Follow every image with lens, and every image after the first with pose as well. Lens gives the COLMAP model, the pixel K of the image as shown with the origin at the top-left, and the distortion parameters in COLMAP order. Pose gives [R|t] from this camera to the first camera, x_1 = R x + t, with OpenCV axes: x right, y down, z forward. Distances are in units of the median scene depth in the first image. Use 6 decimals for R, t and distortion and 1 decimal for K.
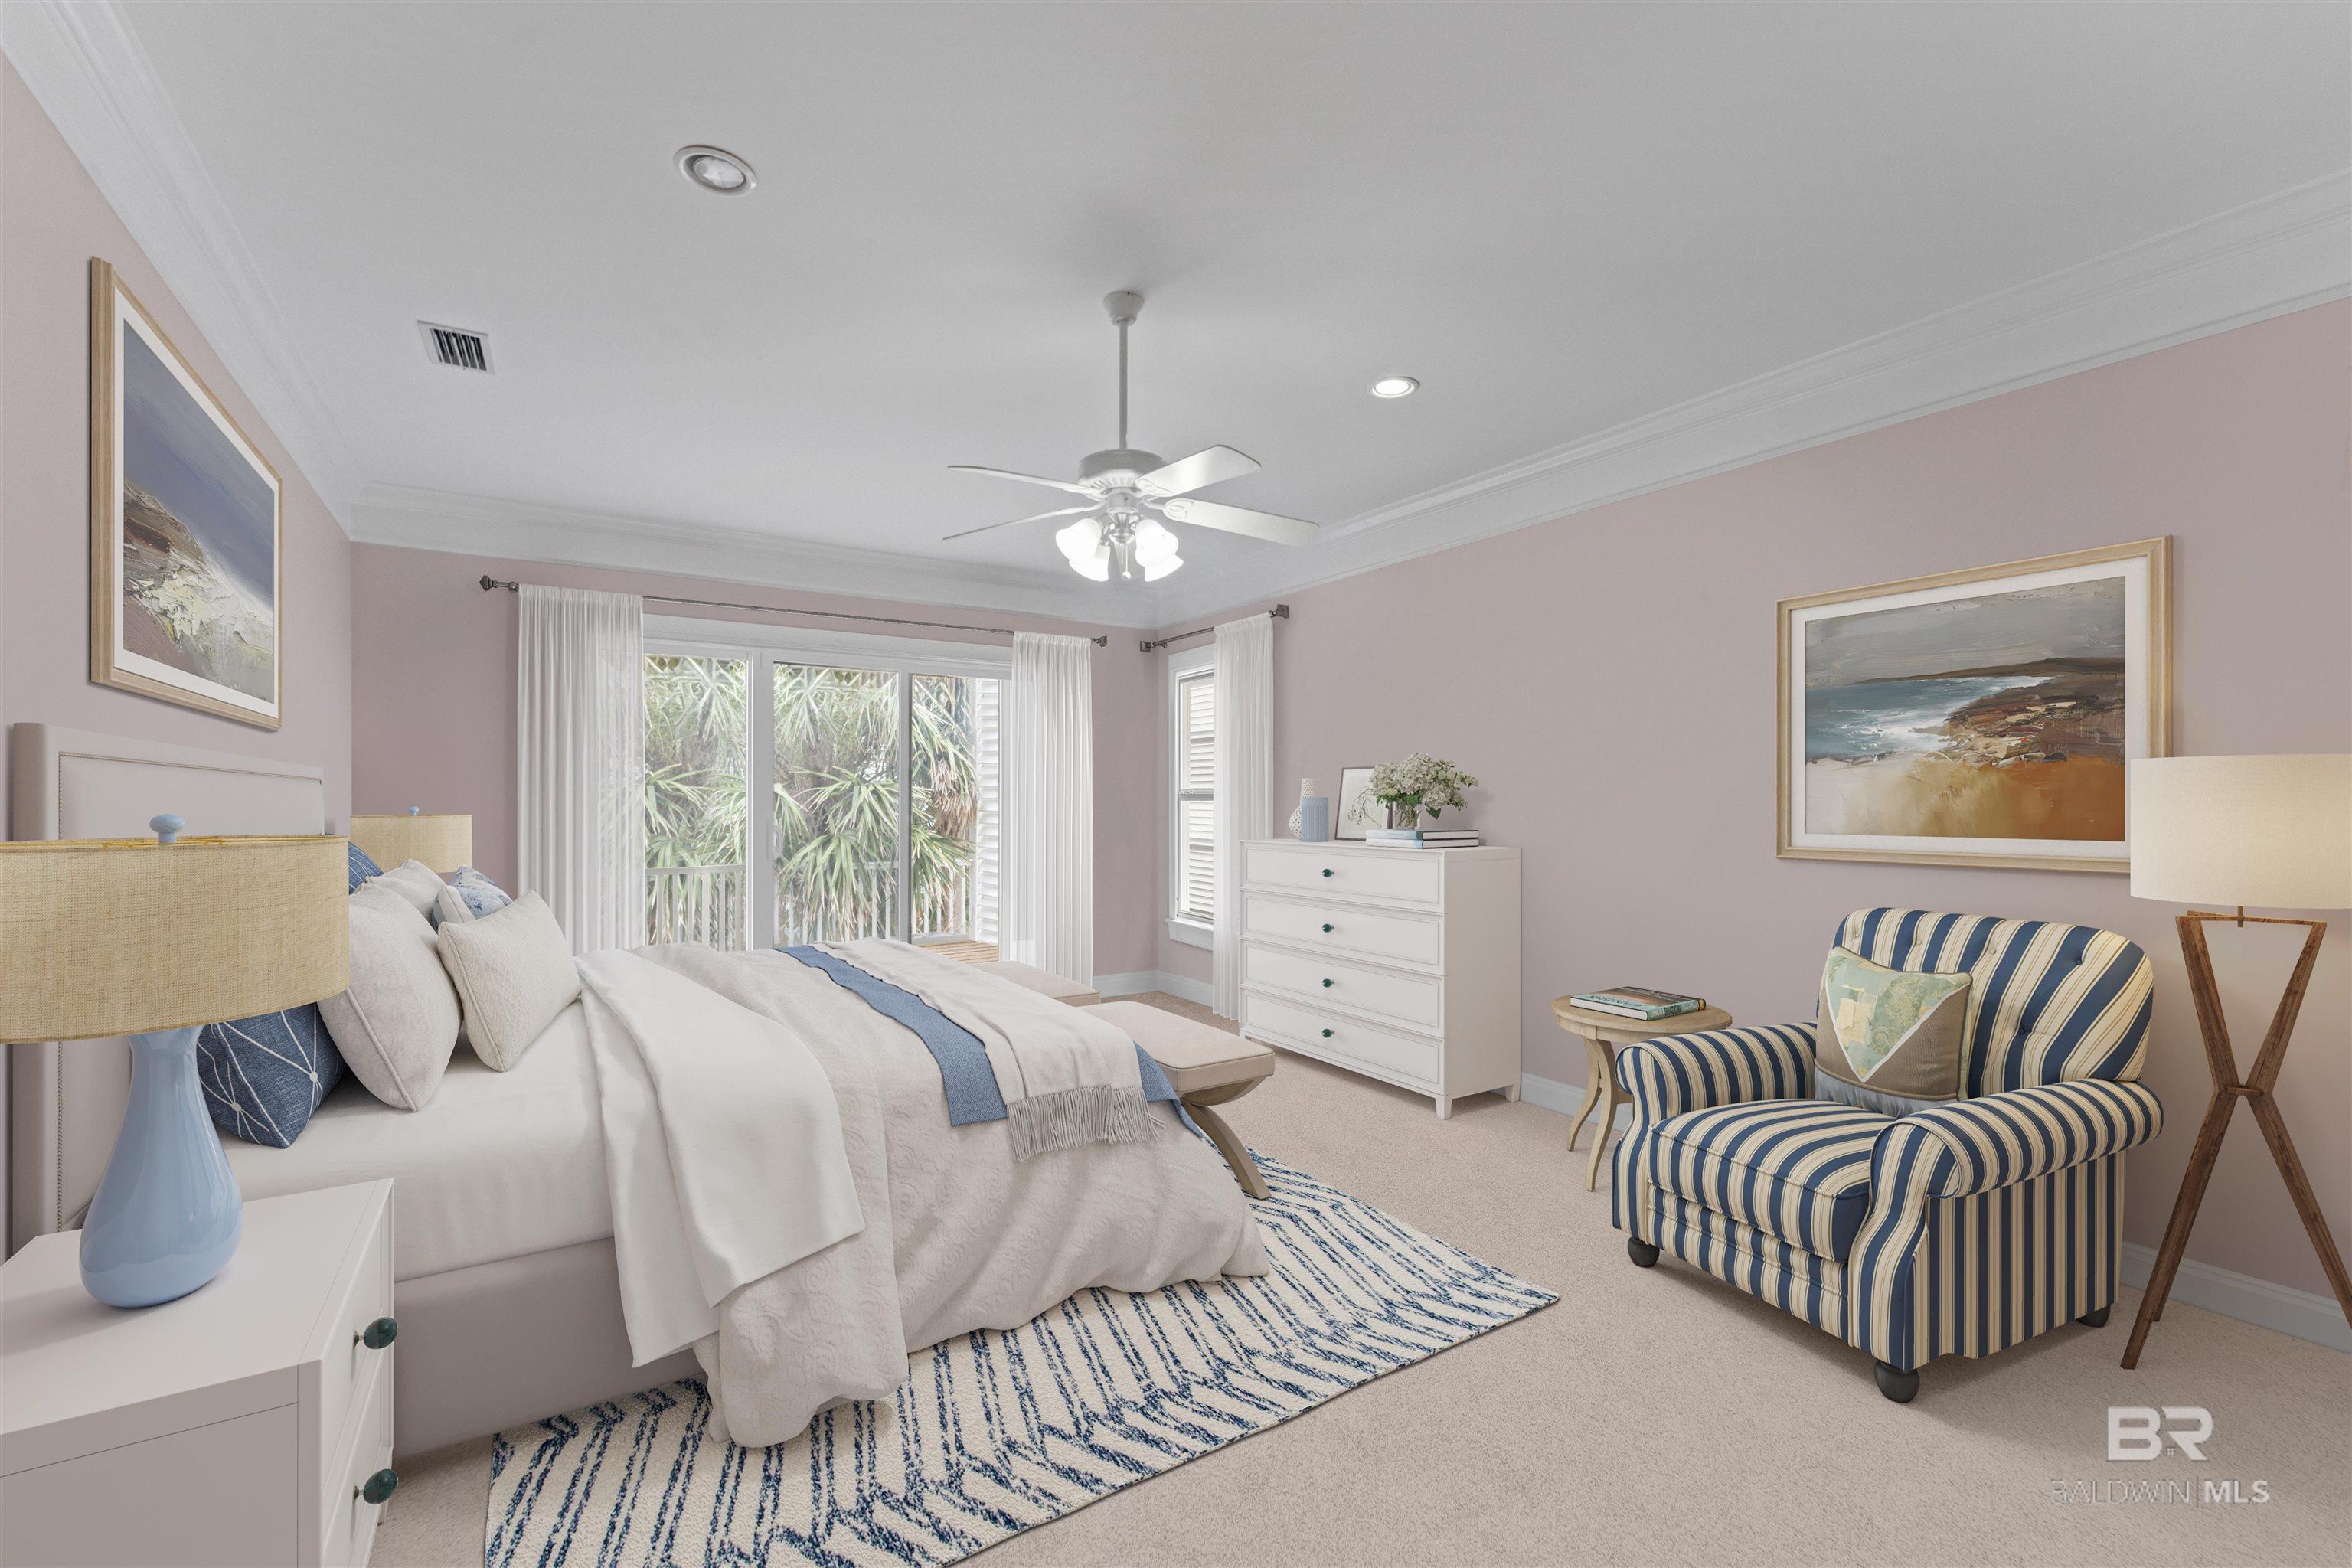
lens RADIAL K [[954.6, 0, 1151.6], [0, 954.6, 803.4], [0, 0, 1]] dist [0.001535, 0.000706]
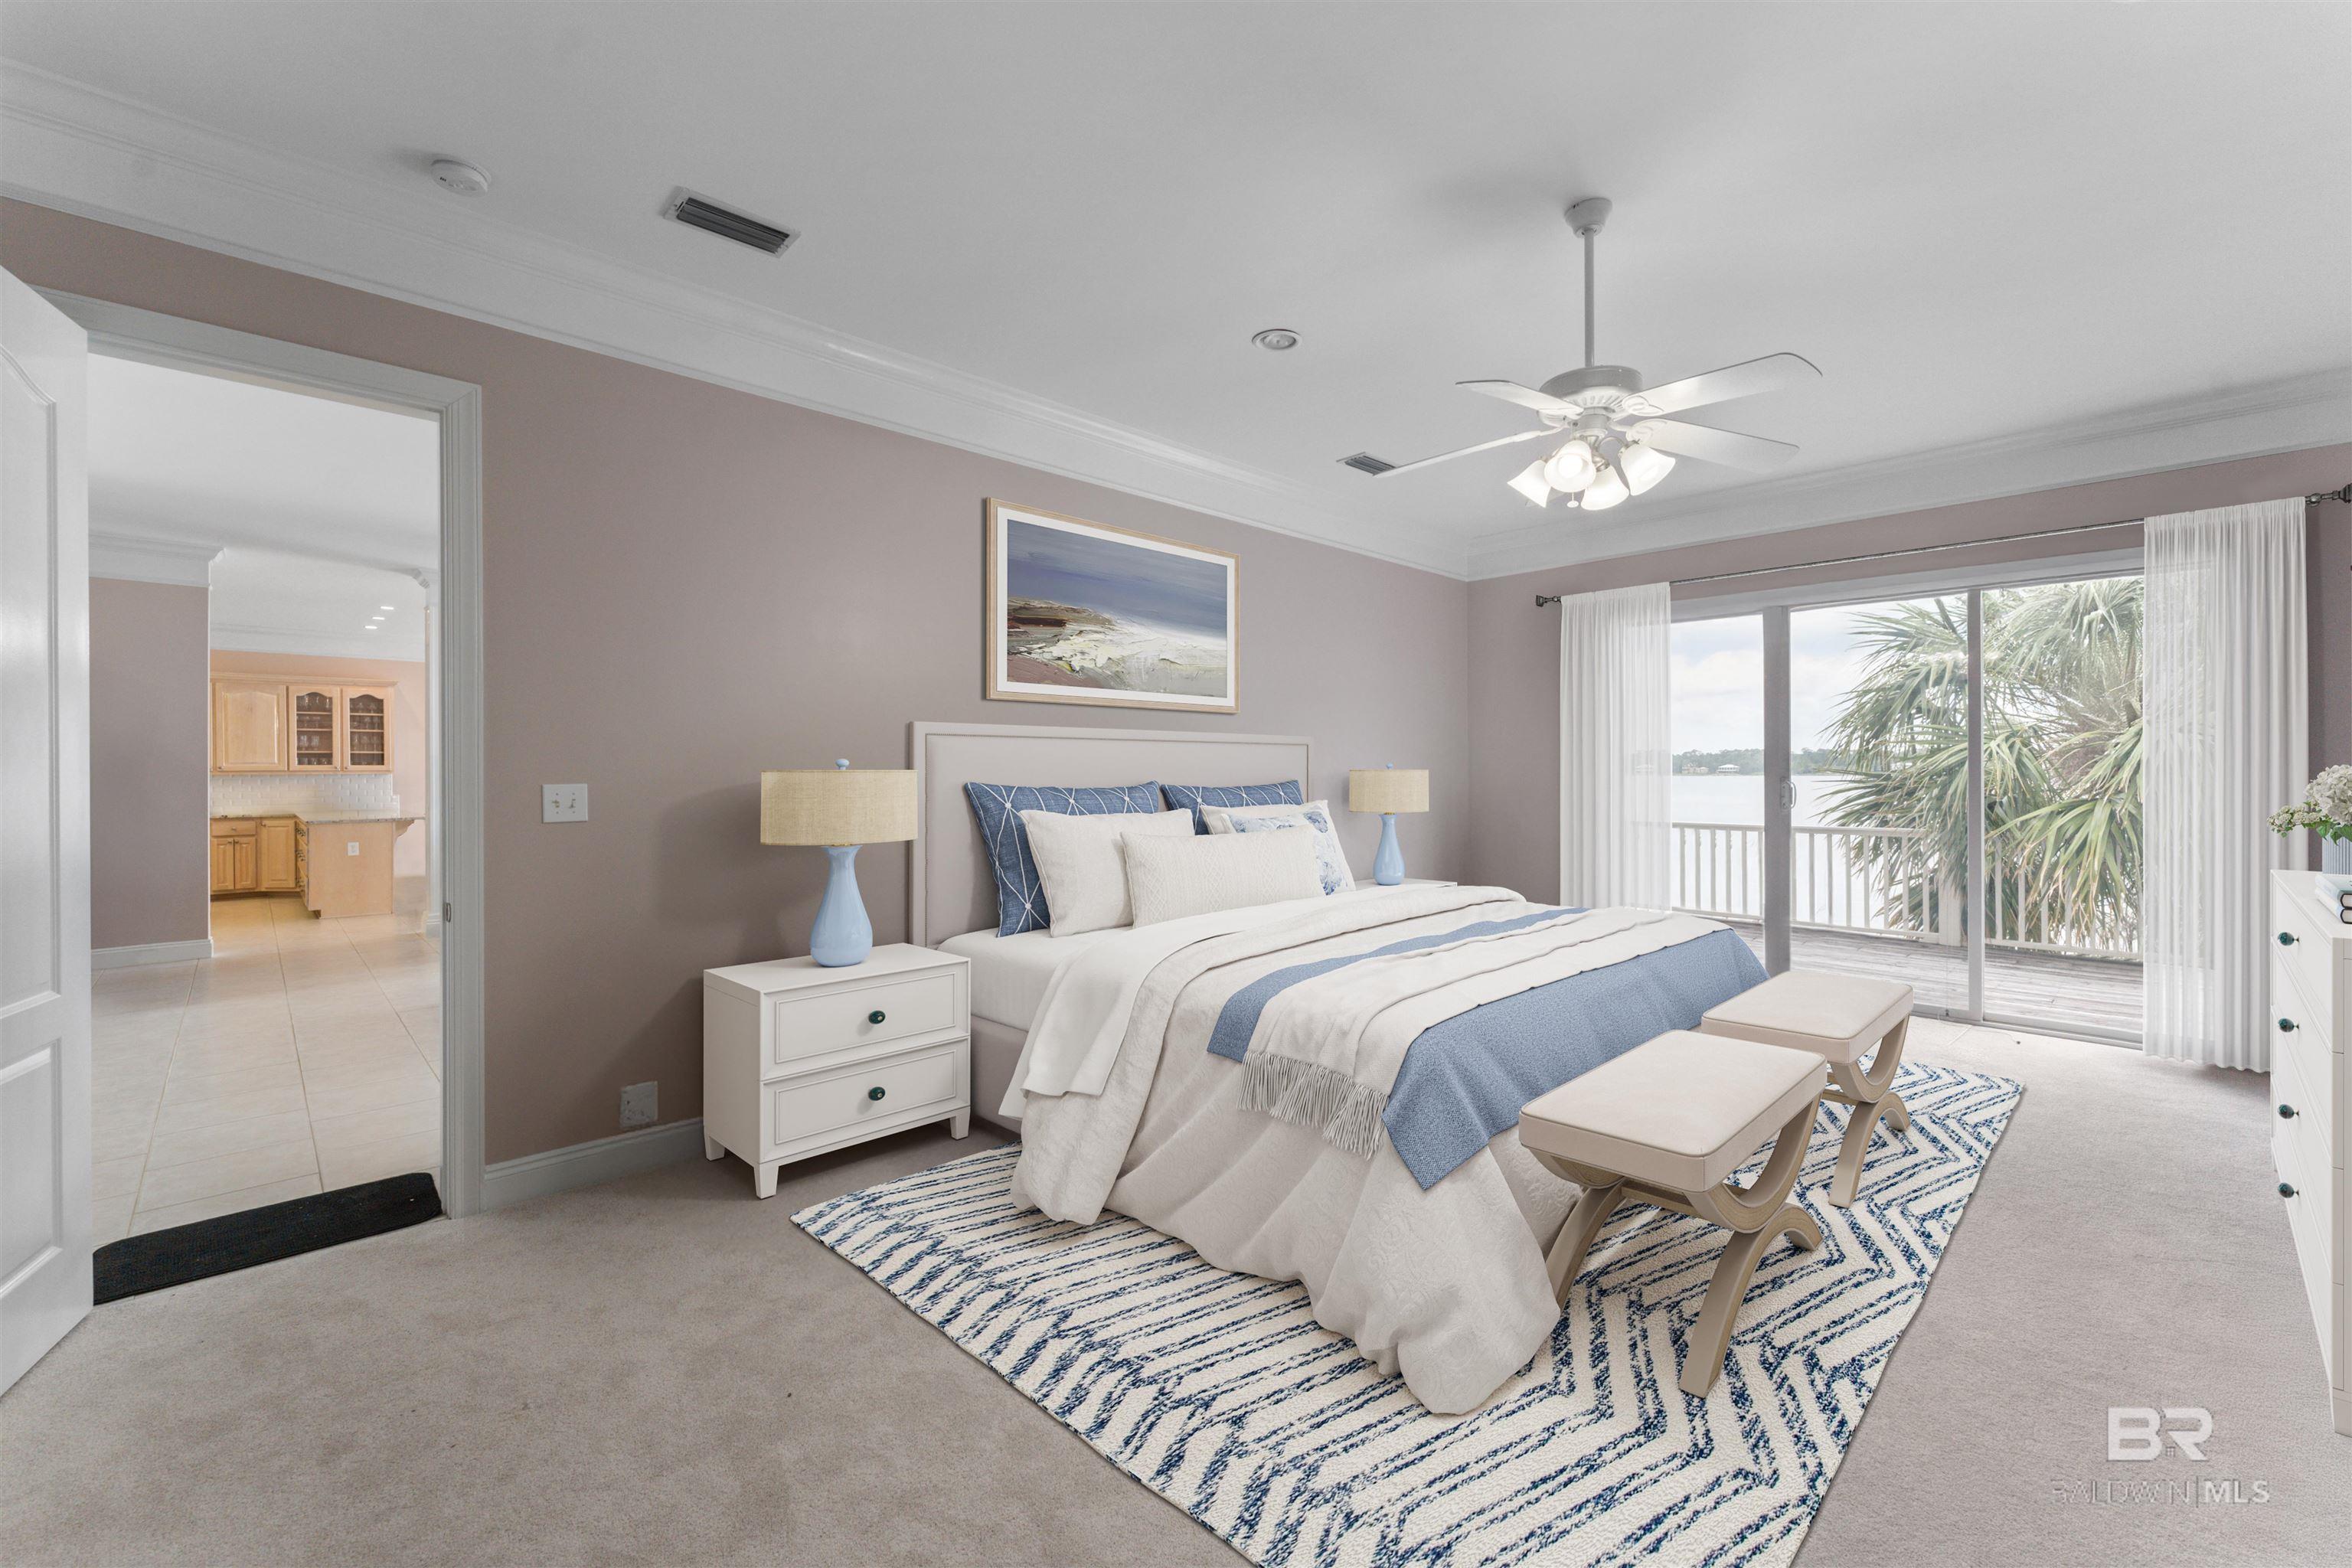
lens RADIAL K [[954.6, 0, 1176.9], [0, 954.6, 770.7], [0, 0, 1]] dist [0.001535, 0.000706]
pose [[0.245124, -0.004893, -0.969479, 0.882829], [0.006937, 0.999971, -0.003292, 0.032861], [0.969467, -0.005919, 0.245151, 0.769549]]
